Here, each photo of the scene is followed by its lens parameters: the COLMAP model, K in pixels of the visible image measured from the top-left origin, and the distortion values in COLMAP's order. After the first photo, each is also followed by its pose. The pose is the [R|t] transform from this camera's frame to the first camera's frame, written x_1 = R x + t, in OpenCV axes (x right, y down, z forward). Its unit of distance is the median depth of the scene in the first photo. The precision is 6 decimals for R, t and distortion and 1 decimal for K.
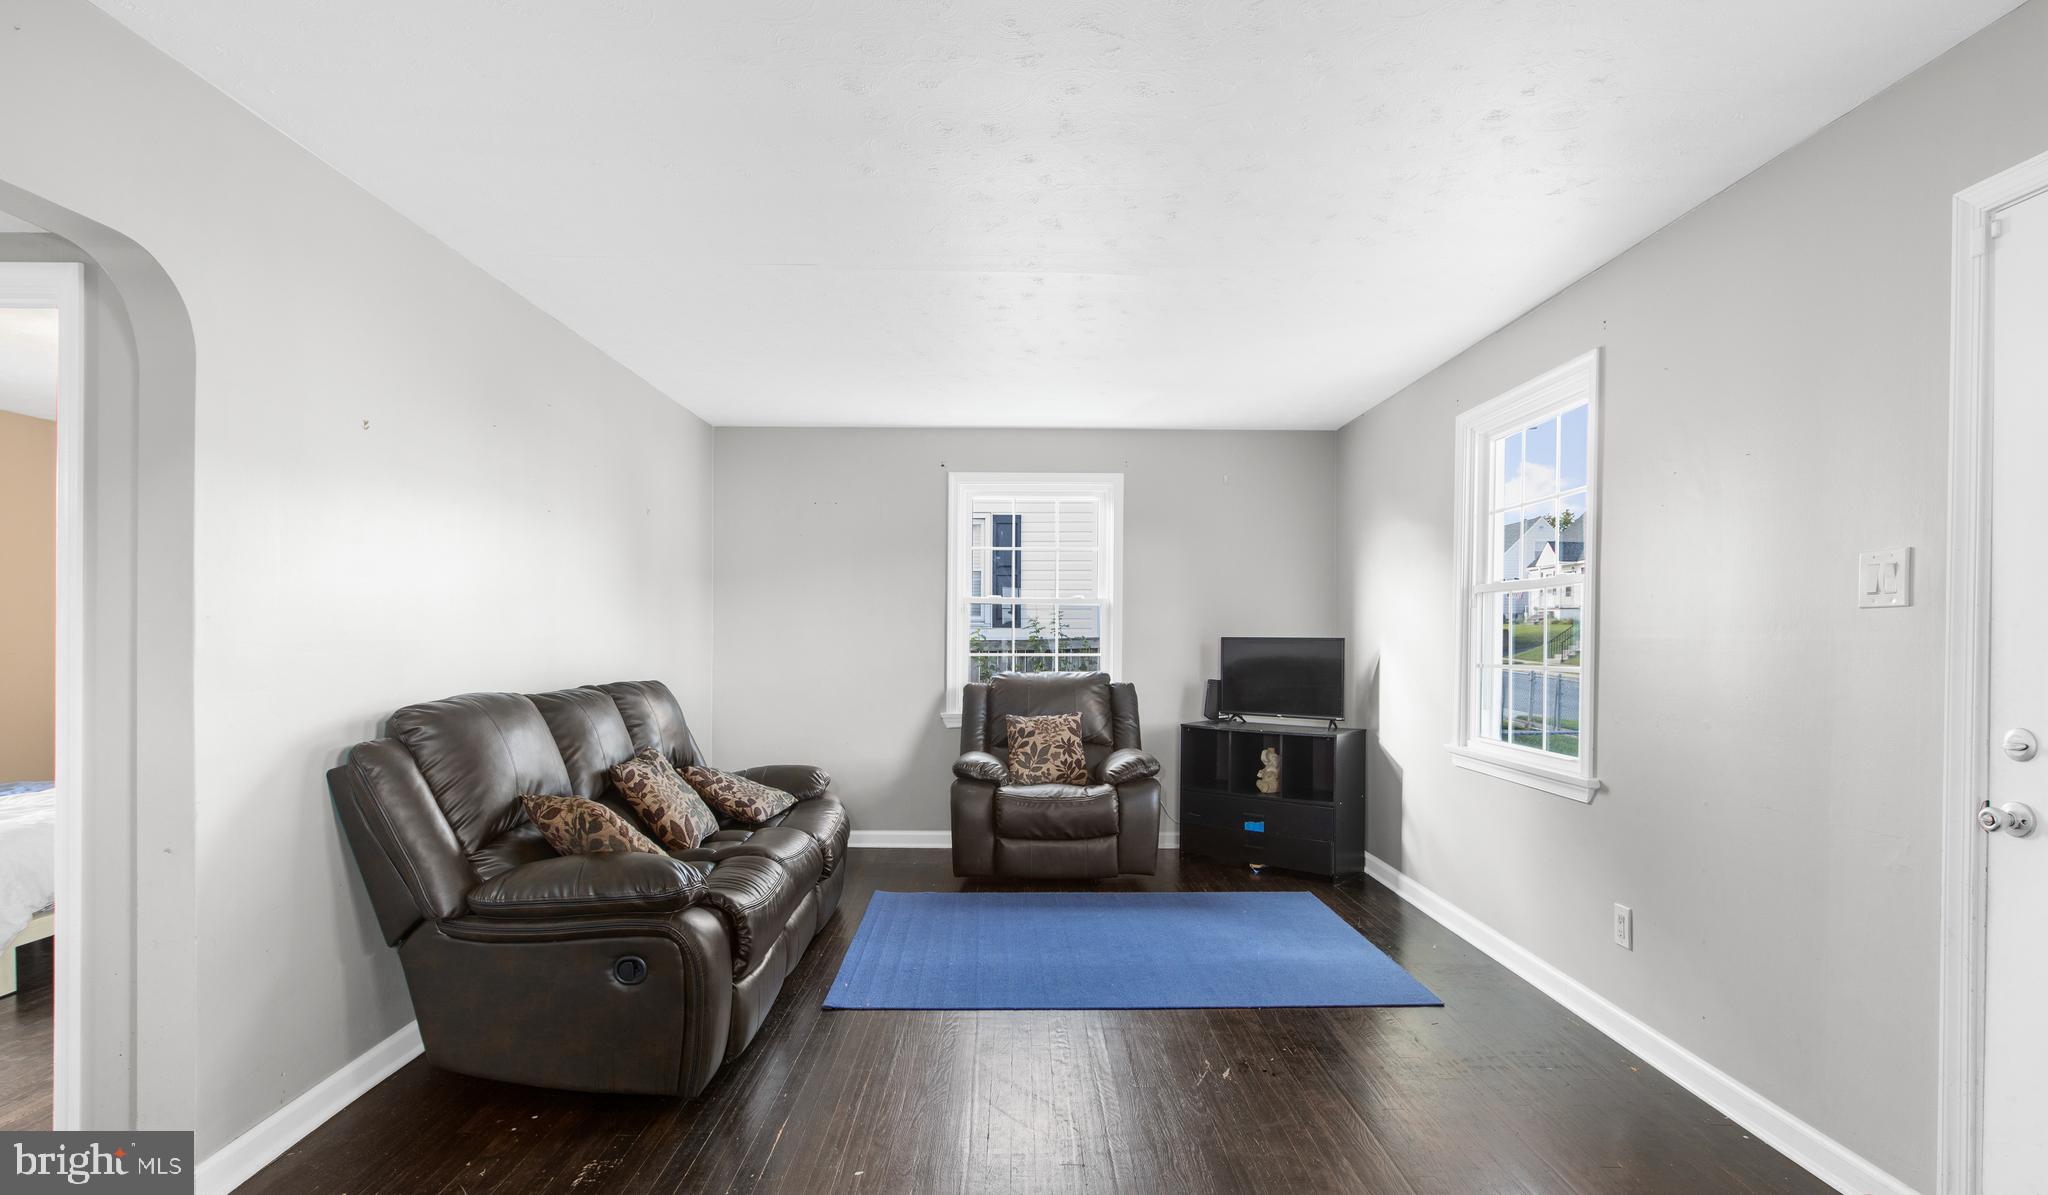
lens RADIAL K [[1016.3, 0, 1024.0], [0, 1016.3, 630.1], [0, 0, 1]] dist [-0.001383, 0.000220]
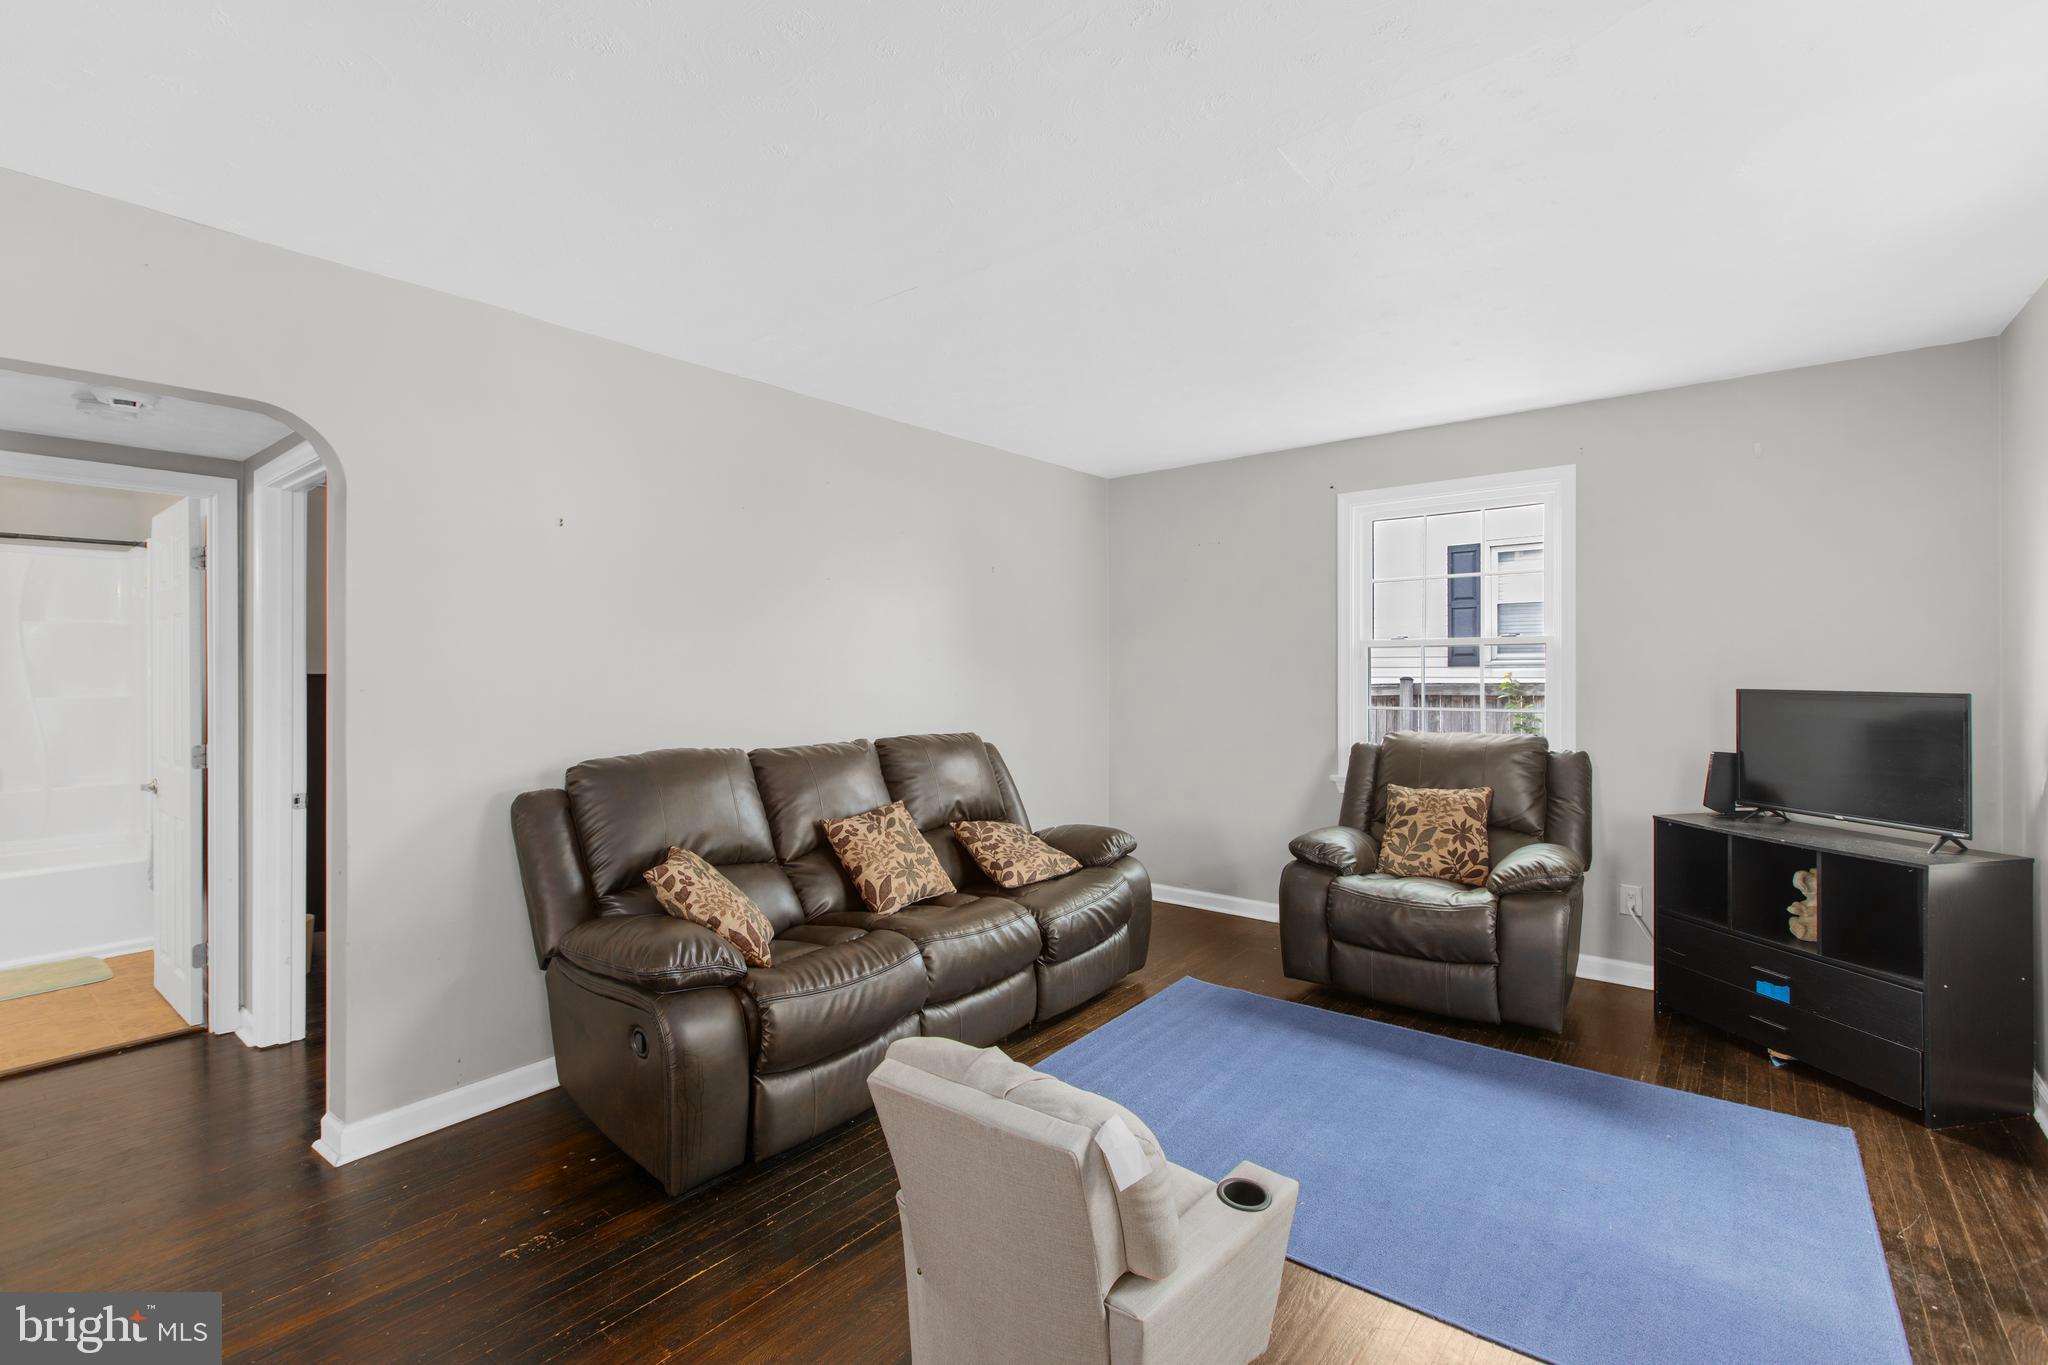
lens RADIAL K [[912.9, 0, 1021.4], [0, 912.9, 655.0], [0, 0, 1]] dist [0.001839, 0.001205]
pose [[0.770945, -0.020035, -0.636586, 0.231761], [0.013431, 0.999794, -0.015200, -0.012675], [0.636760, 0.003168, 0.771056, 0.263910]]
